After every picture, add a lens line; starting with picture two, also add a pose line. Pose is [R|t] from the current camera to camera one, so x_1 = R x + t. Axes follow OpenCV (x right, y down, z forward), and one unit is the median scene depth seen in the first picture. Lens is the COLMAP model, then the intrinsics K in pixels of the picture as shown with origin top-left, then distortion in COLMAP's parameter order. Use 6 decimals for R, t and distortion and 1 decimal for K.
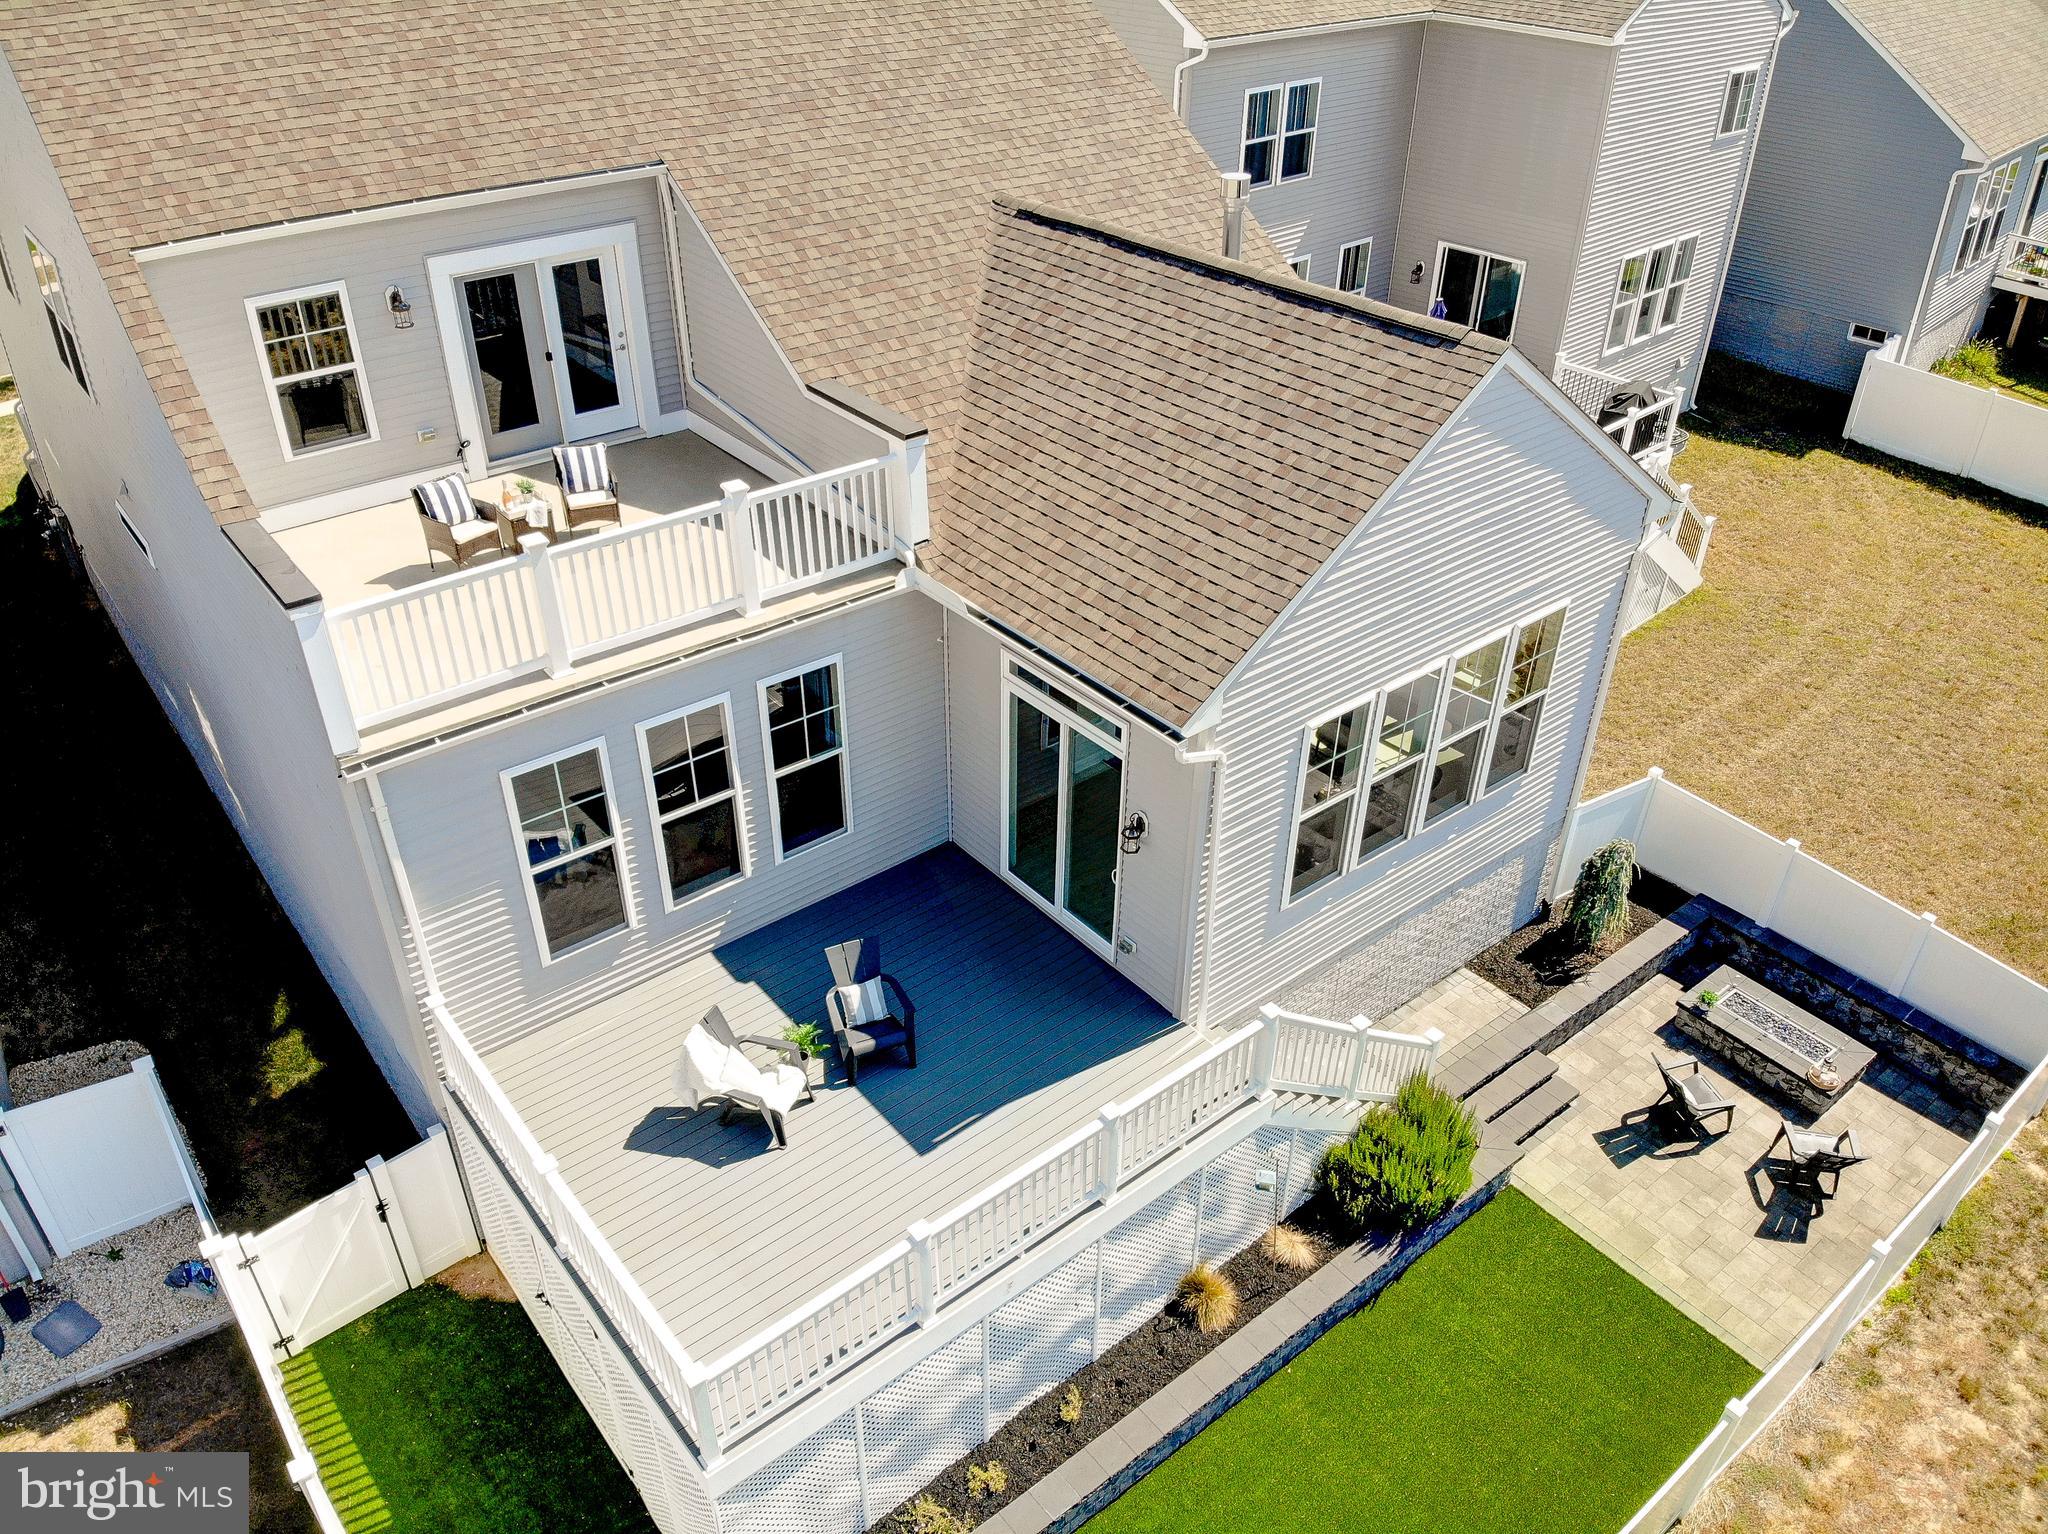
lens RADIAL K [[1483.4, 0, 1015.1], [0, 1483.4, 784.3], [0, 0, 1]] dist [0.128061, -0.297453]
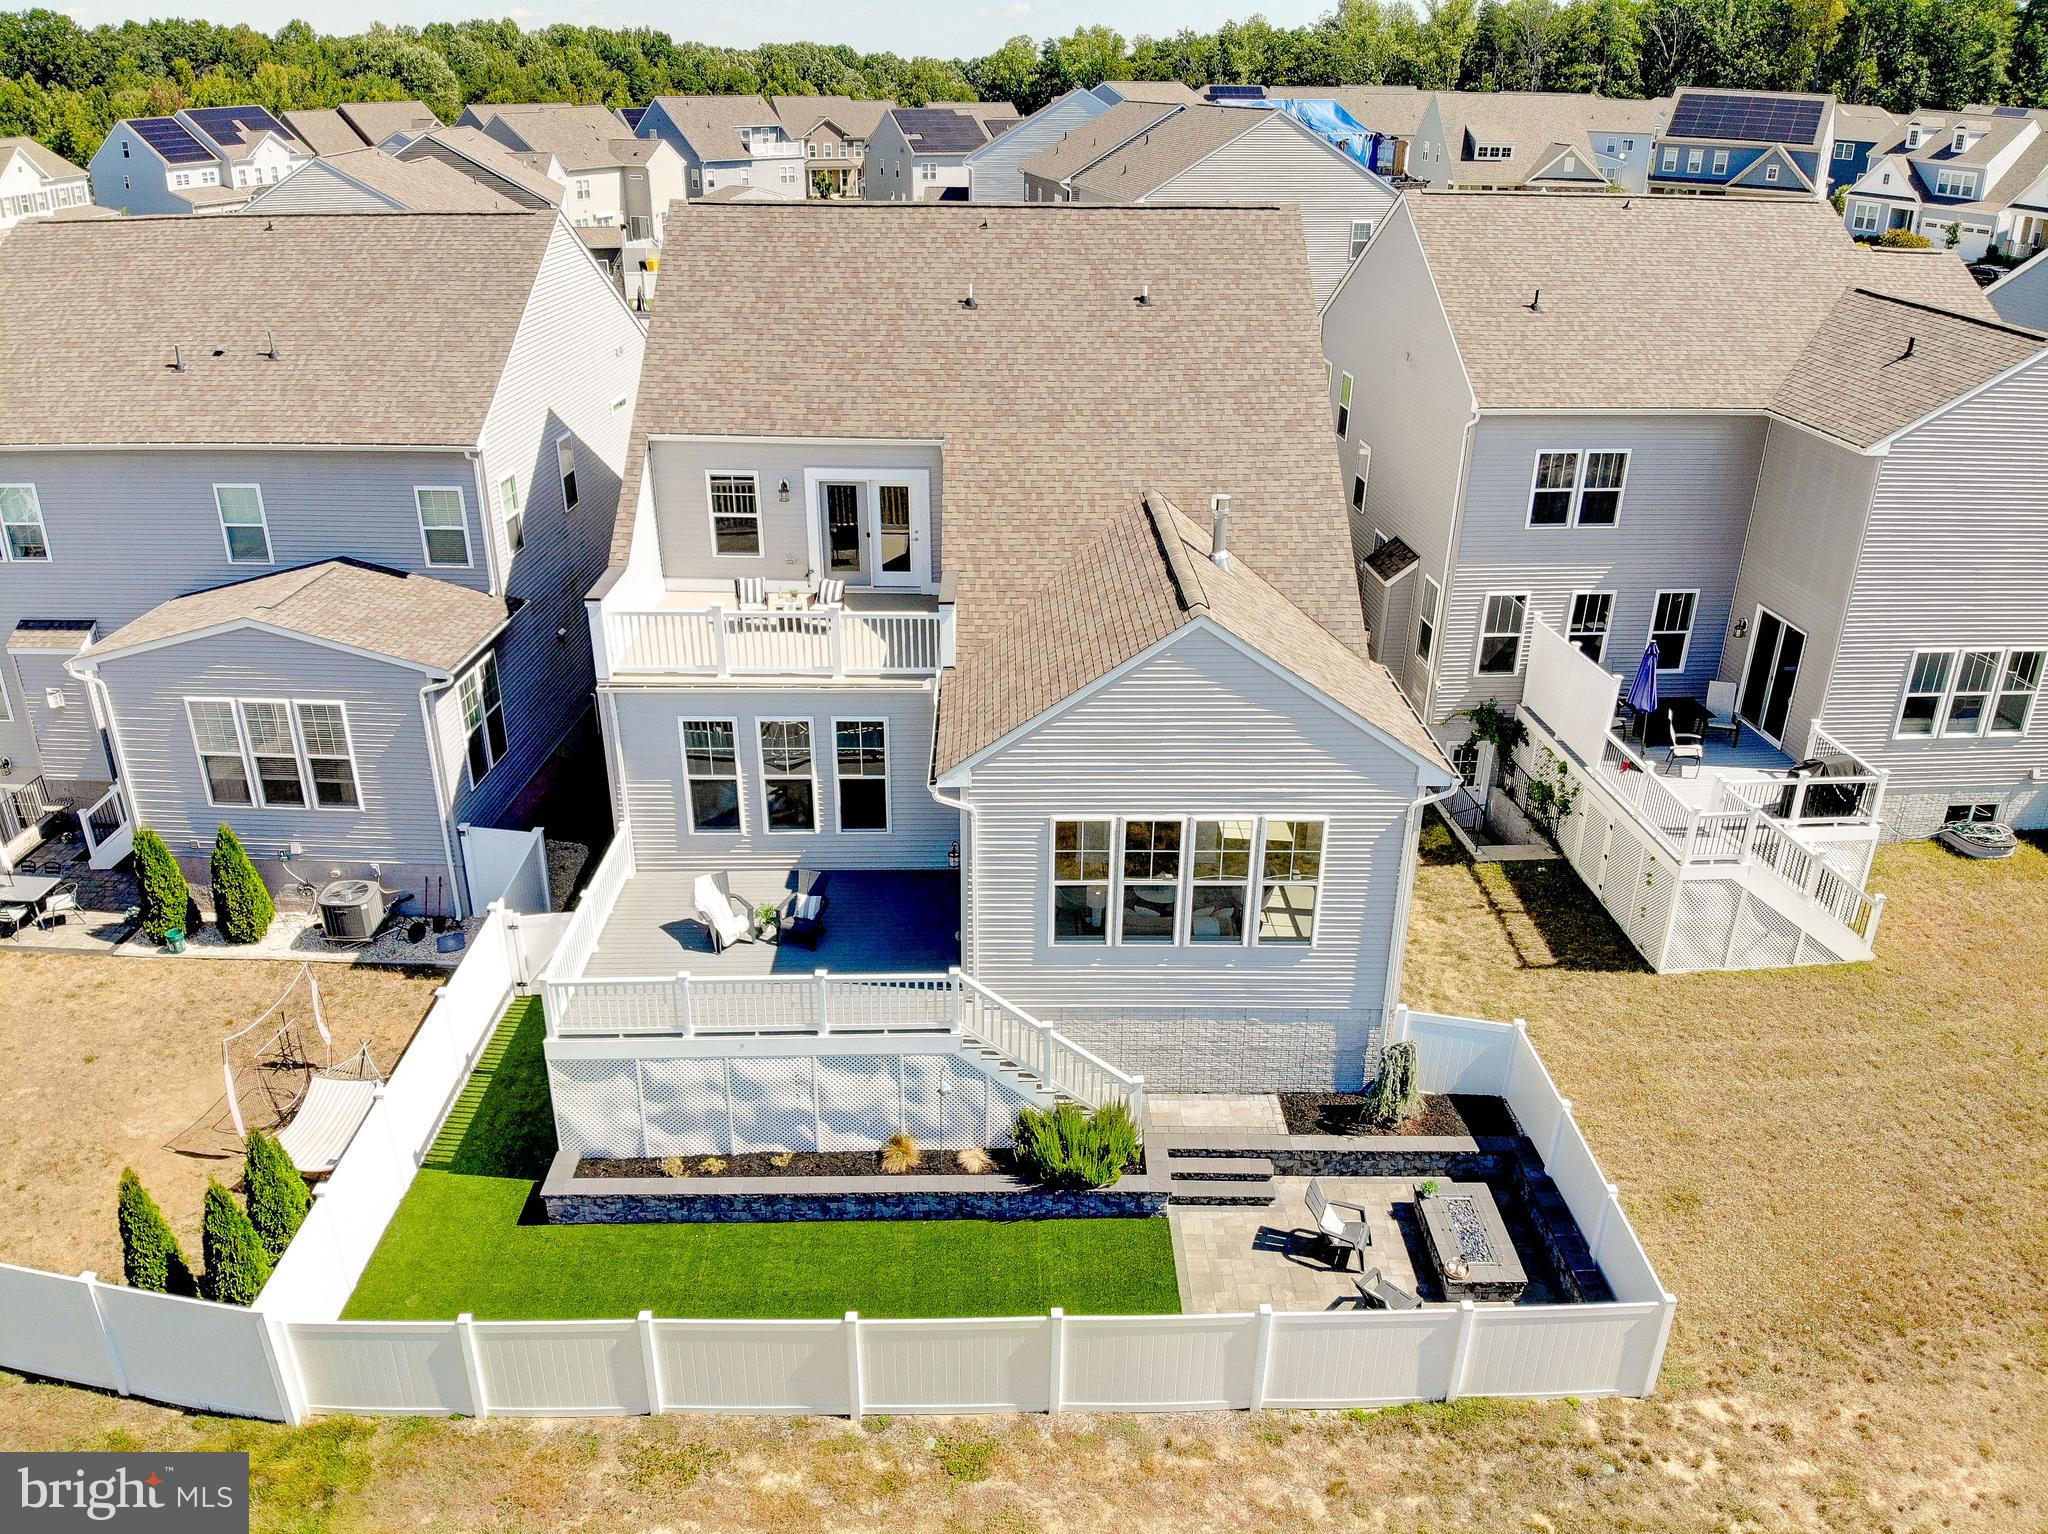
lens RADIAL K [[1521.9, 0, 1017.0], [0, 1521.9, 772.6], [0, 0, 1]] dist [0.078142, -0.215646]
pose [[0.790330, 0.257491, -0.555947, 0.919041], [-0.347415, 0.935759, -0.060478, 0.021735], [0.504660, 0.240942, 0.829015, -0.318131]]
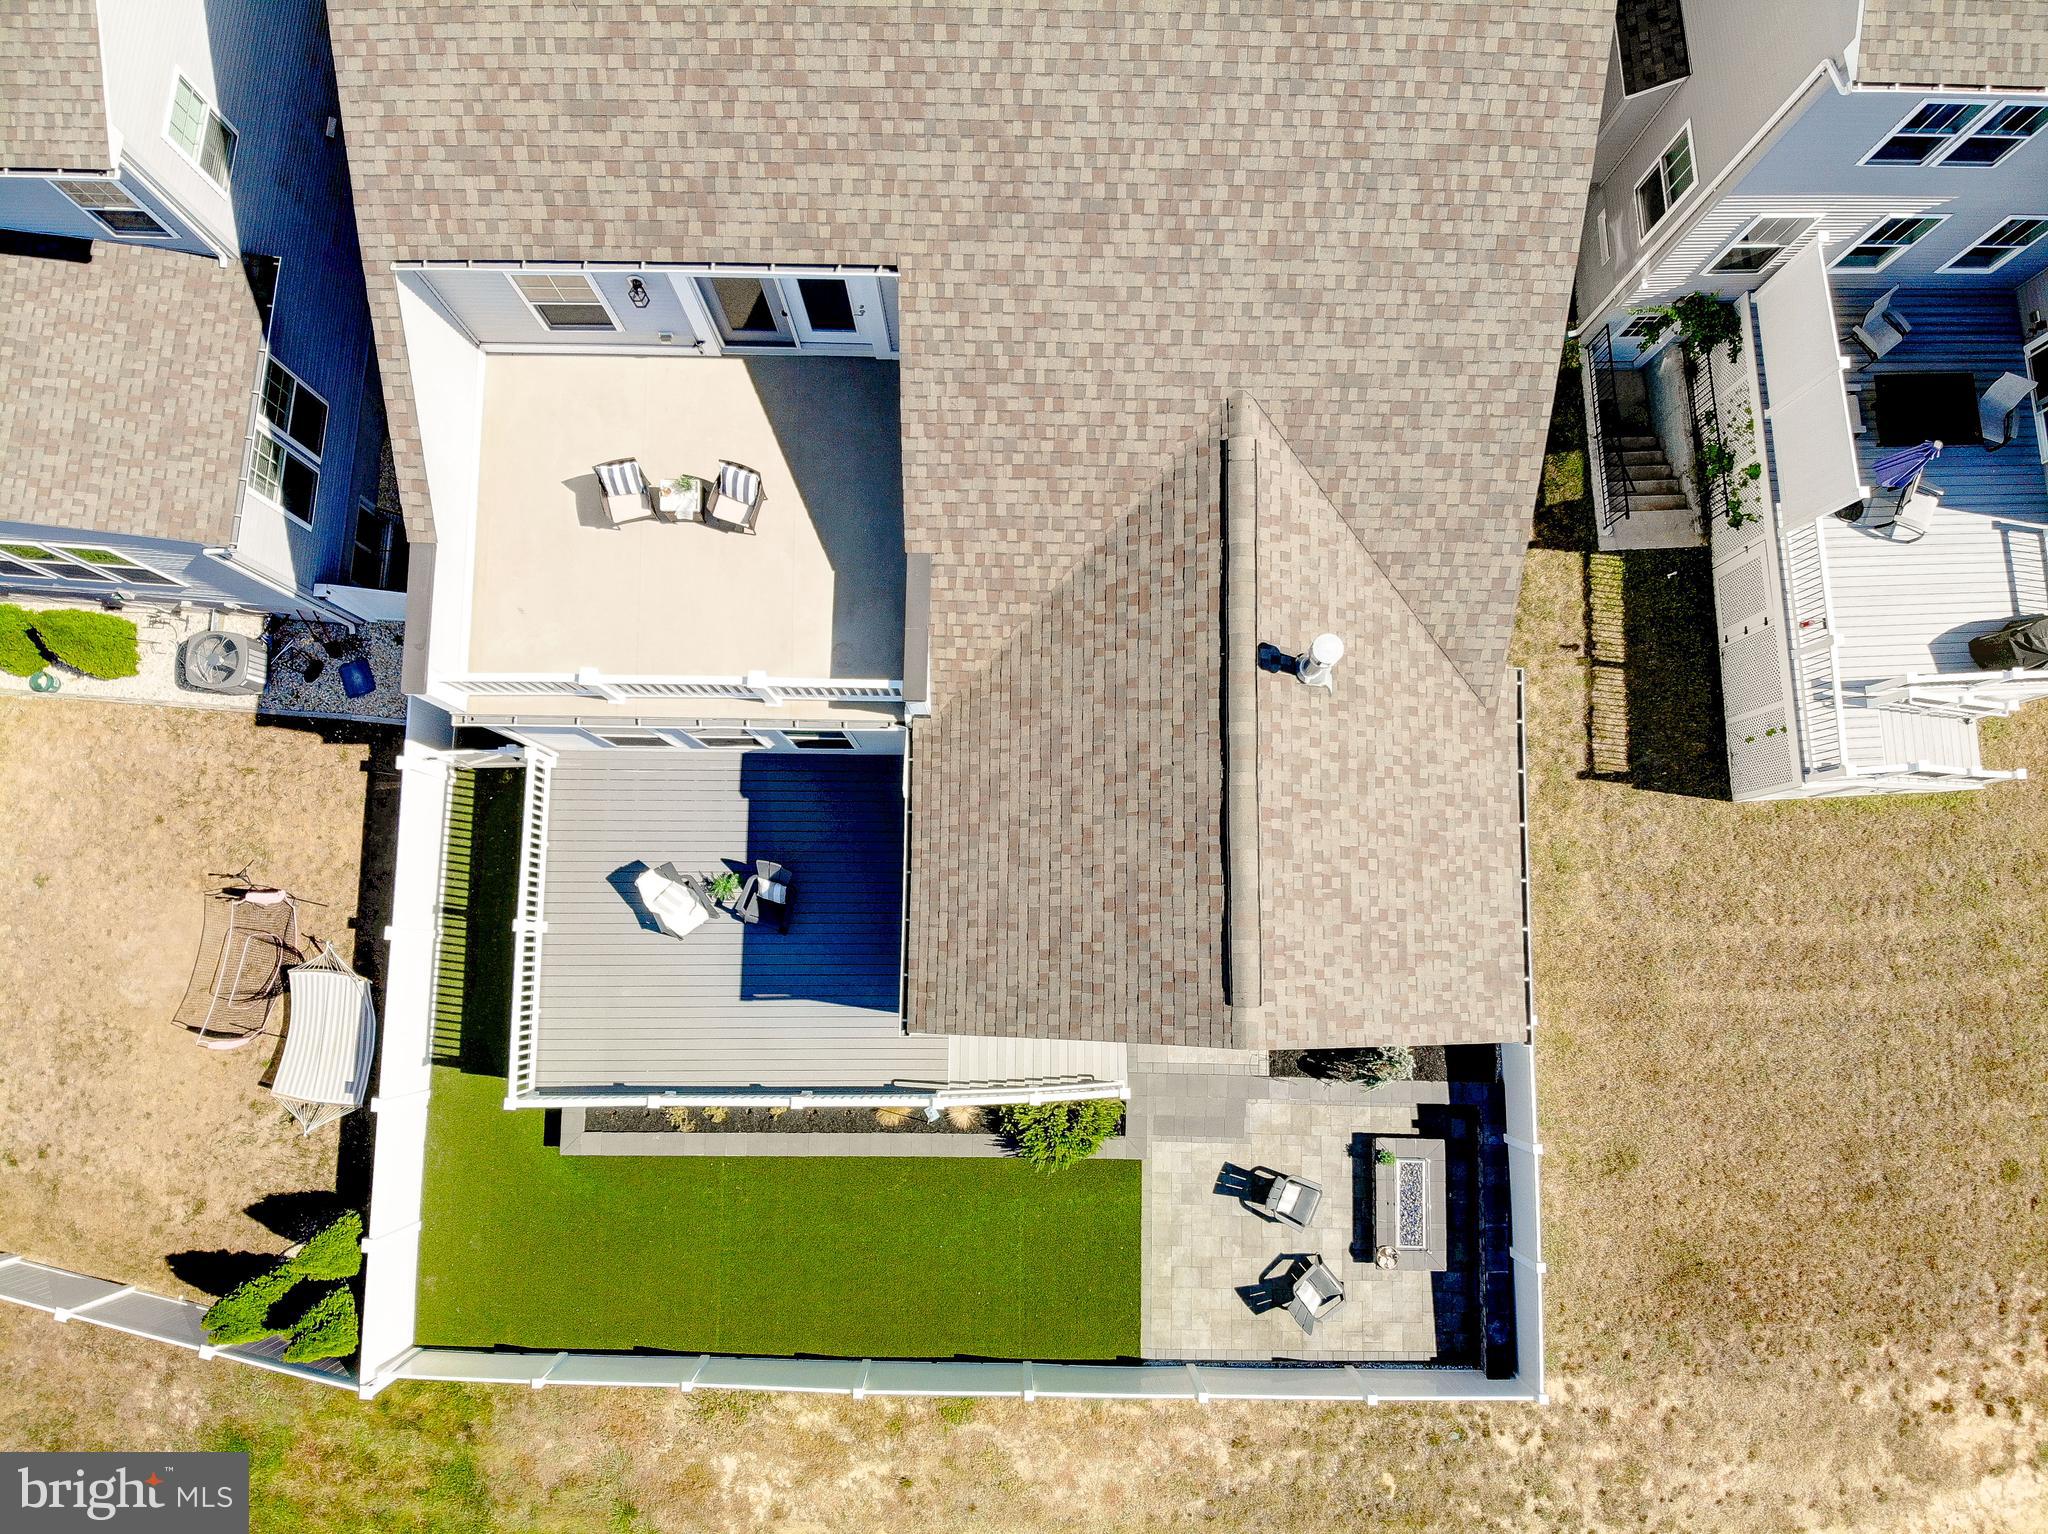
lens RADIAL K [[1515.9, 0, 1012.5], [0, 1515.9, 802.6], [0, 0, 1]] dist [0.026401, -0.132166]
pose [[0.773765, 0.630265, -0.063660, 0.113367], [-0.360939, 0.521229, 0.773333, -1.052329], [0.520586, -0.575401, 0.630796, 0.207495]]
